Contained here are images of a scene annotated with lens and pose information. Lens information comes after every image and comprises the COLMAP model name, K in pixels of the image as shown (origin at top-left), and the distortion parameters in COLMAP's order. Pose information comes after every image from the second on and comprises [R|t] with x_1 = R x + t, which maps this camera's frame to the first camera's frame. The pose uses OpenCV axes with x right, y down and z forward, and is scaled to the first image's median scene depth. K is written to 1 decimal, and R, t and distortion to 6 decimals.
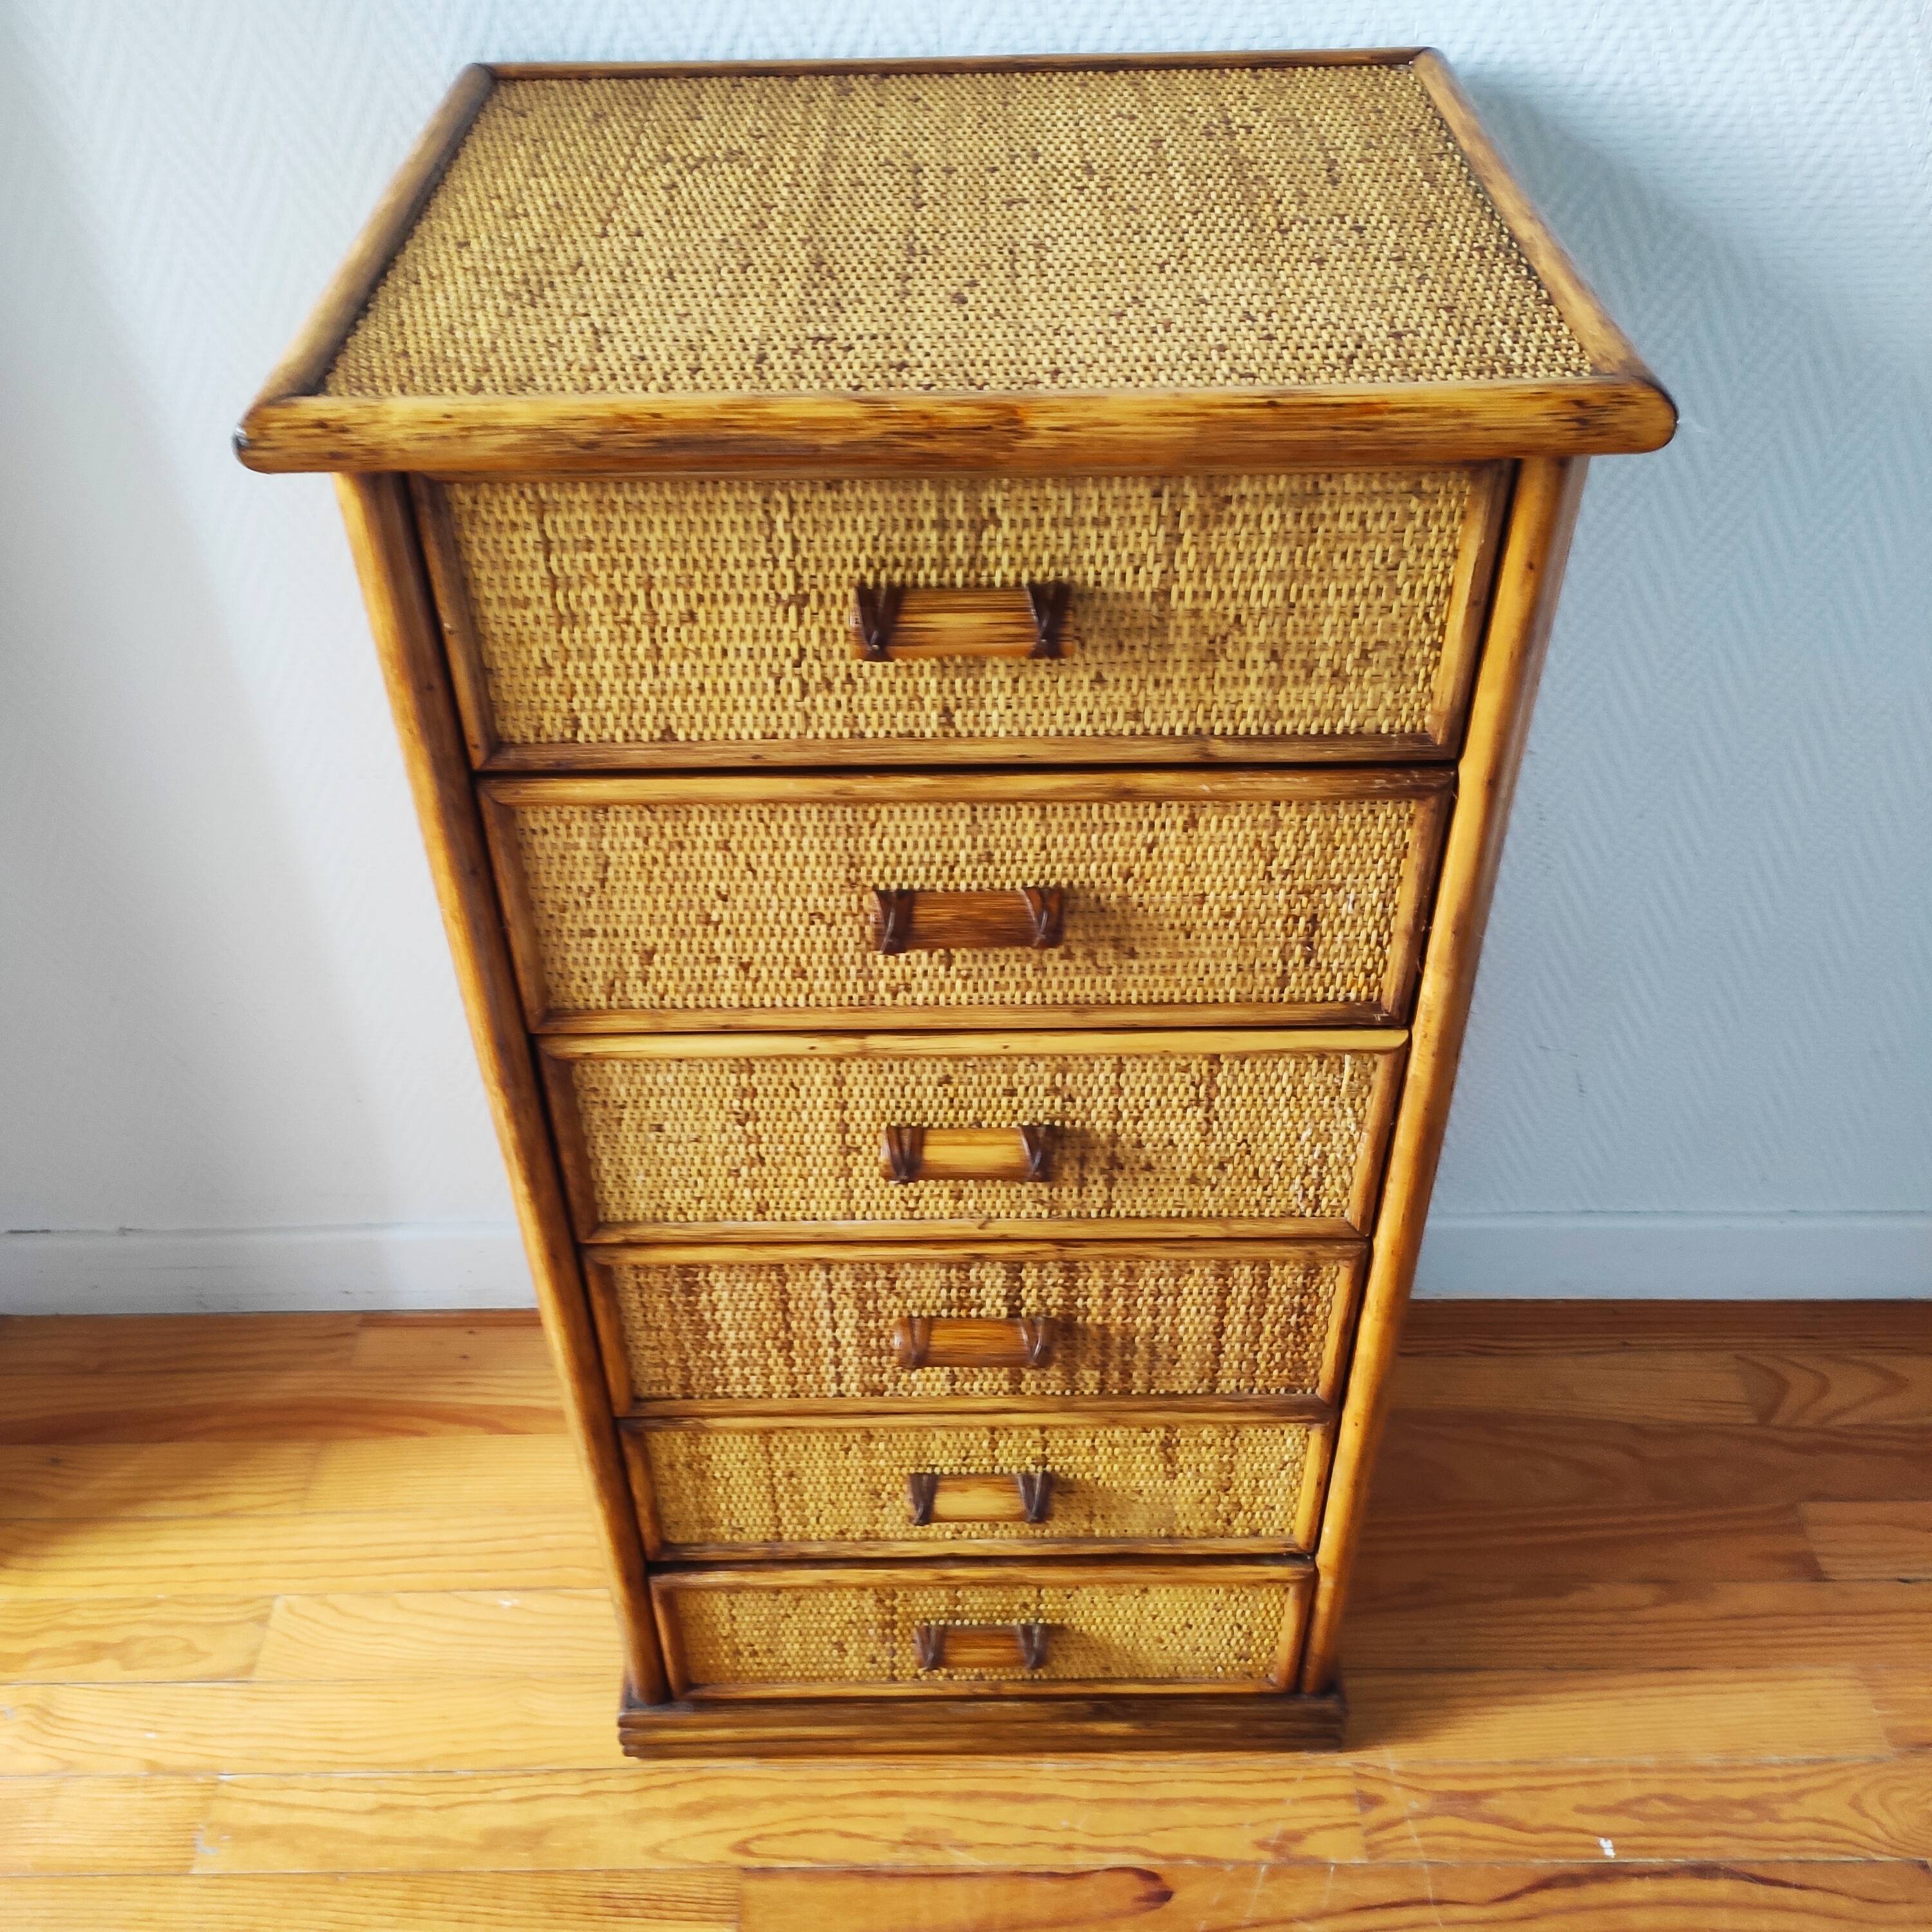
lens RADIAL K [[1913.8, 0, 973.1], [0, 1913.8, 983.8], [0, 0, 1]] dist [0.033698, 0.000000]
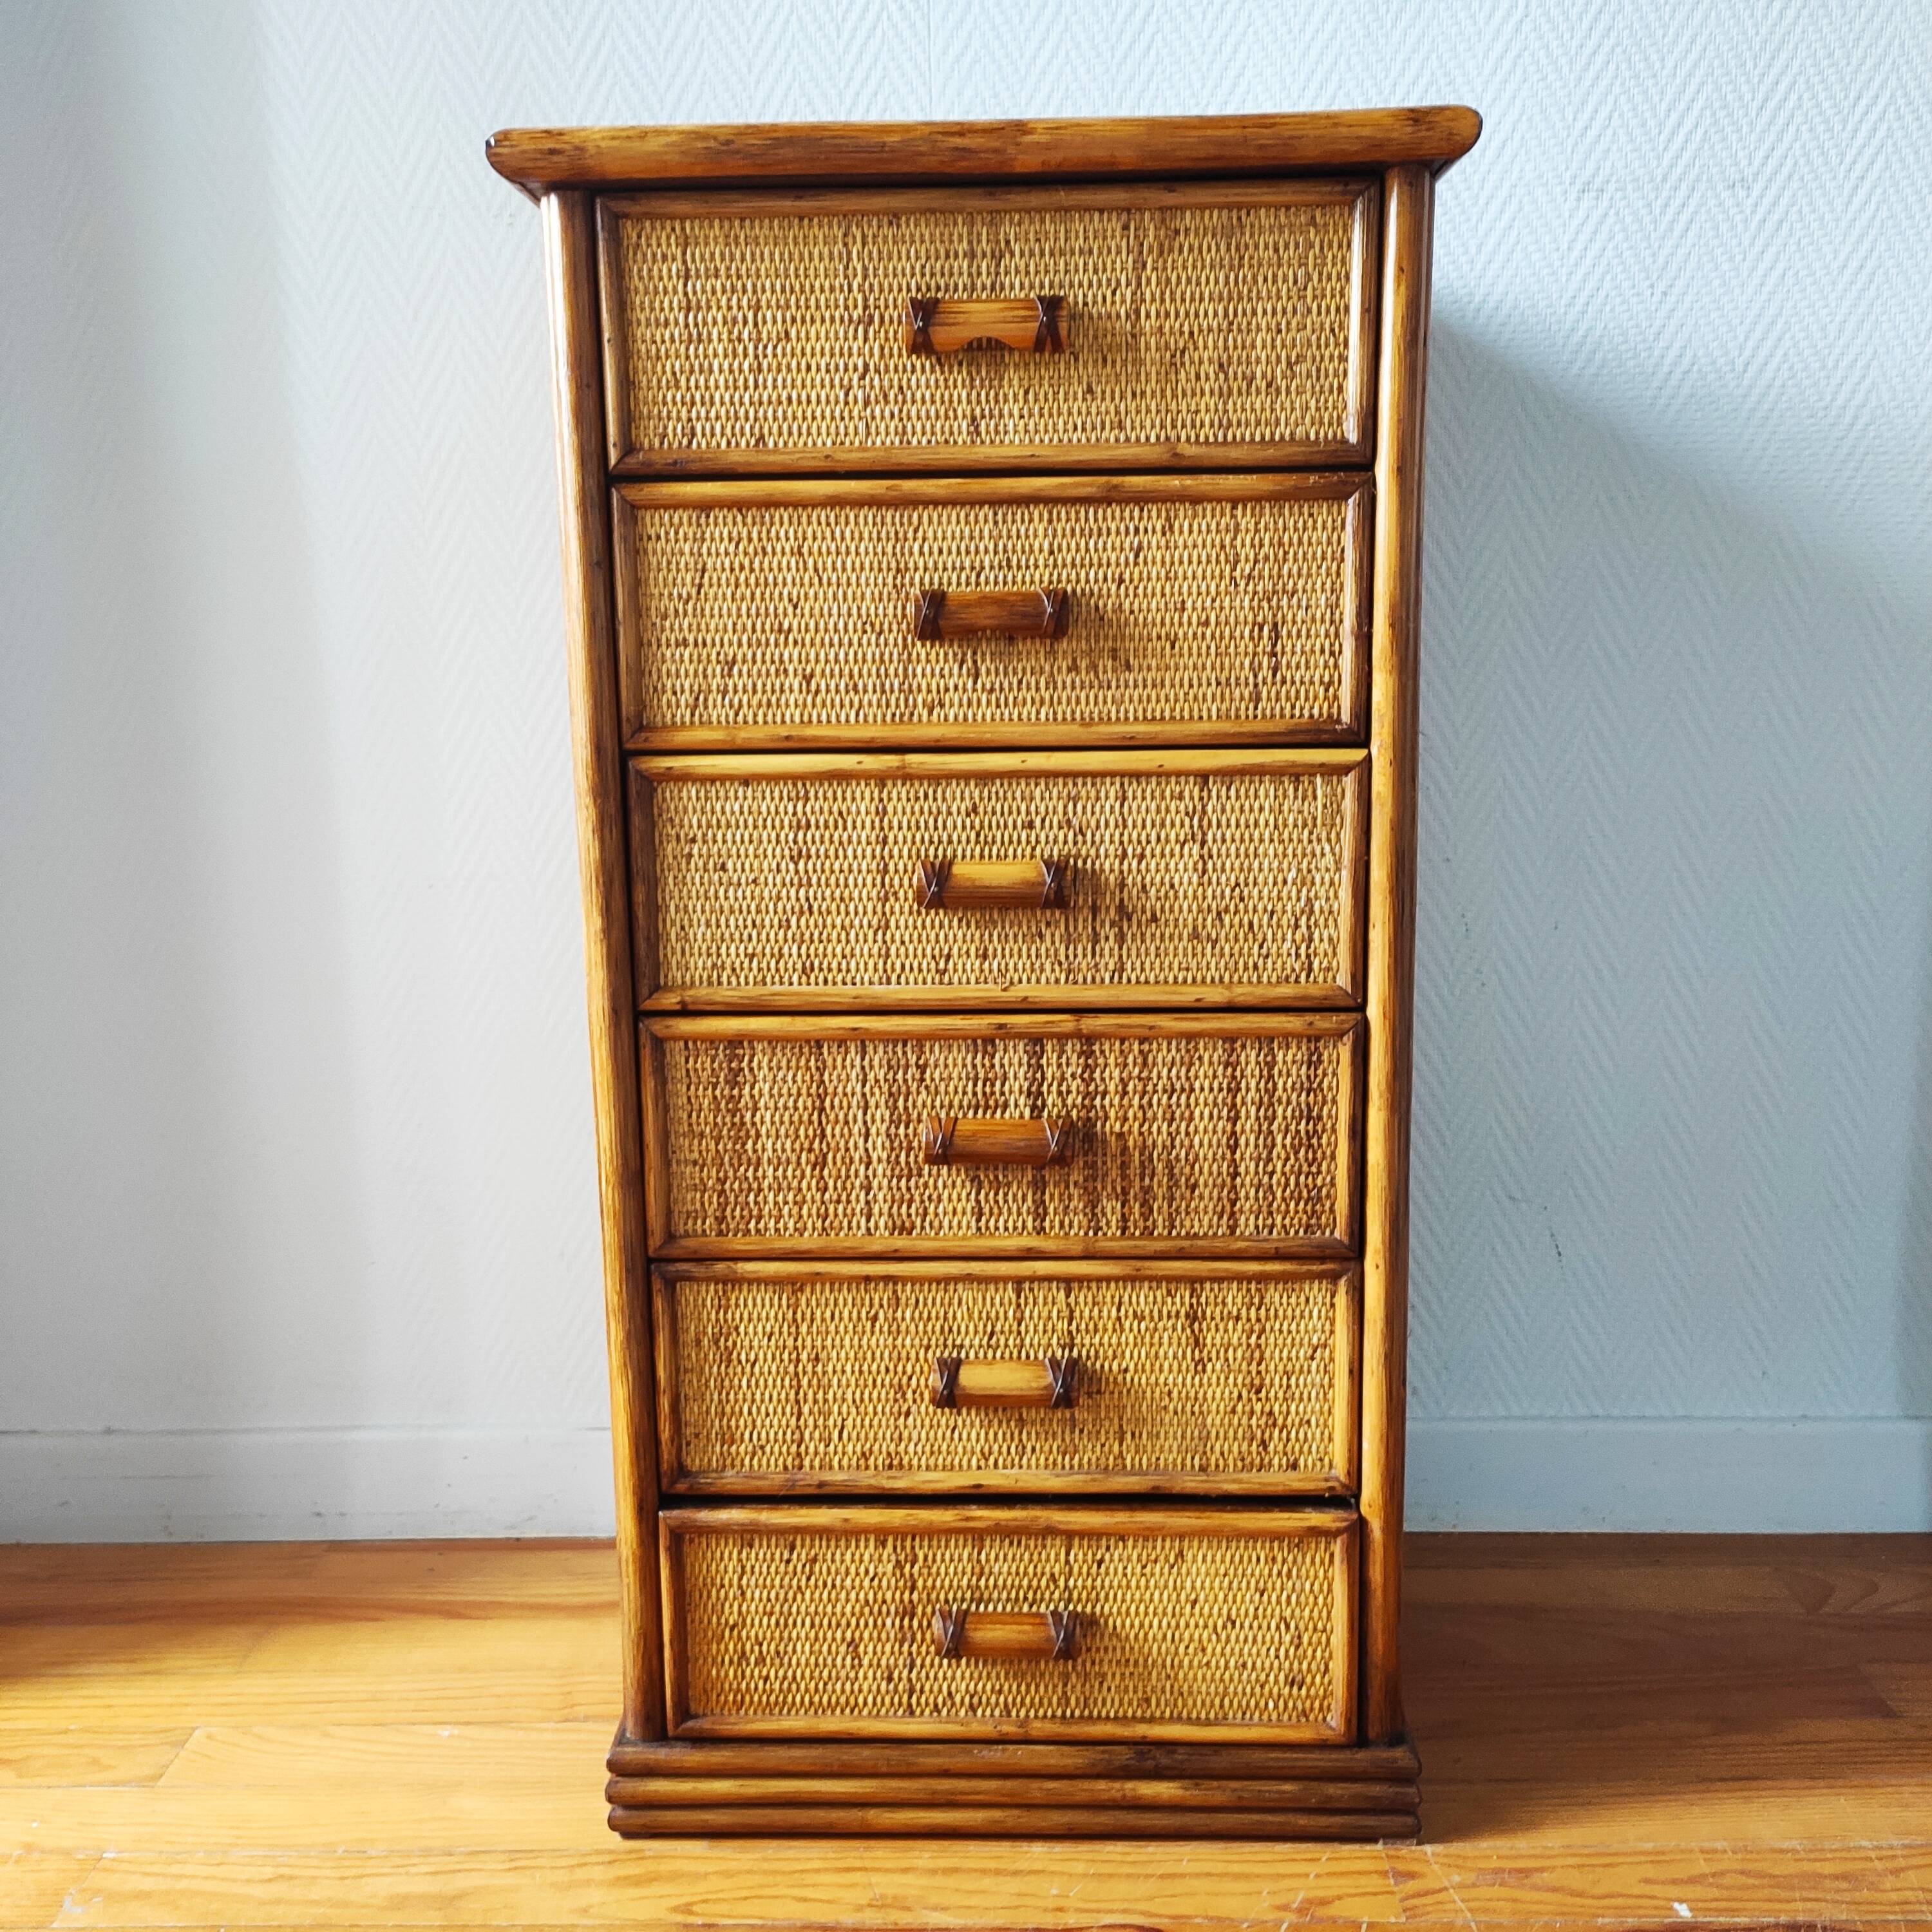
lens RADIAL K [[1913.8, 0, 977.9], [0, 1913.8, 962.5], [0, 0, 1]] dist [0.033698, 0.000000]
pose [[0.999358, -0.000470, -0.035818, 0.034633], [-0.017905, 0.859495, -0.510831, 0.827316], [0.031025, 0.511144, 0.858935, 0.060374]]
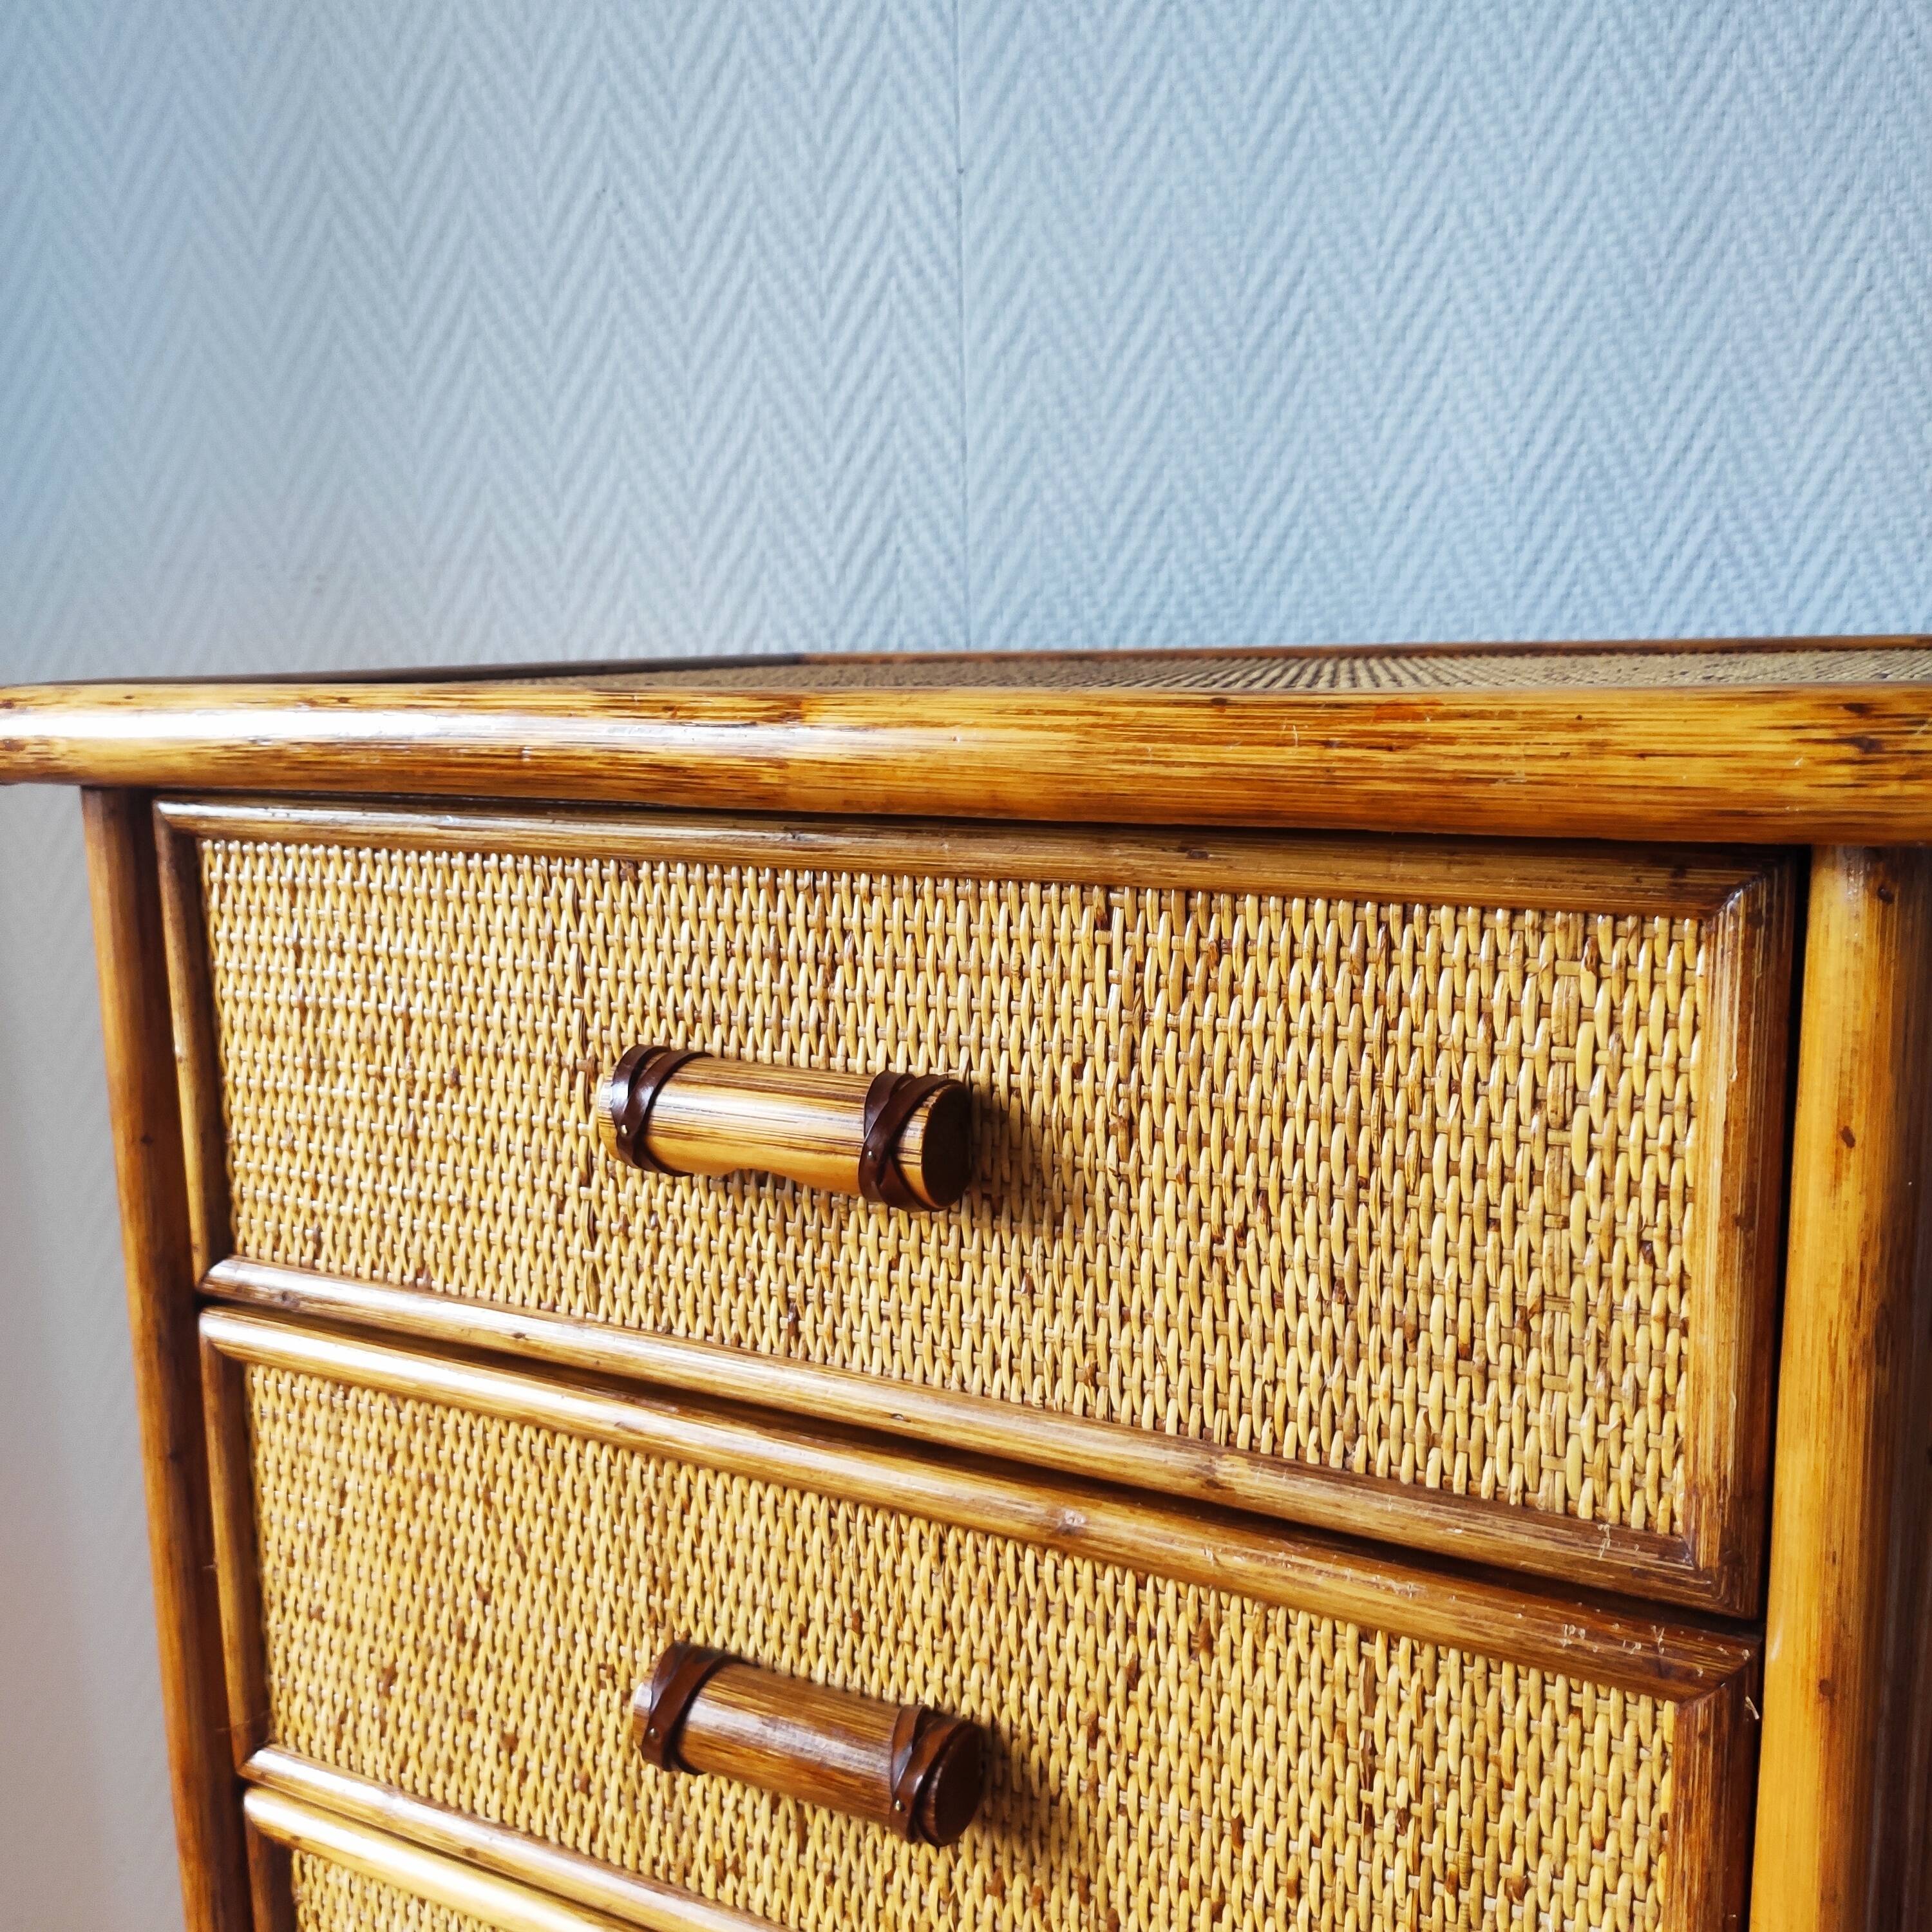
lens RADIAL K [[1913.8, 0, 982.9], [0, 1913.8, 952.2], [0, 0, 1]] dist [0.033698, 0.000000]
pose [[0.879344, 0.073631, -0.470460, 0.291890], [-0.307766, 0.841774, -0.443505, 0.004640], [0.363365, 0.534785, 0.762870, 0.514839]]
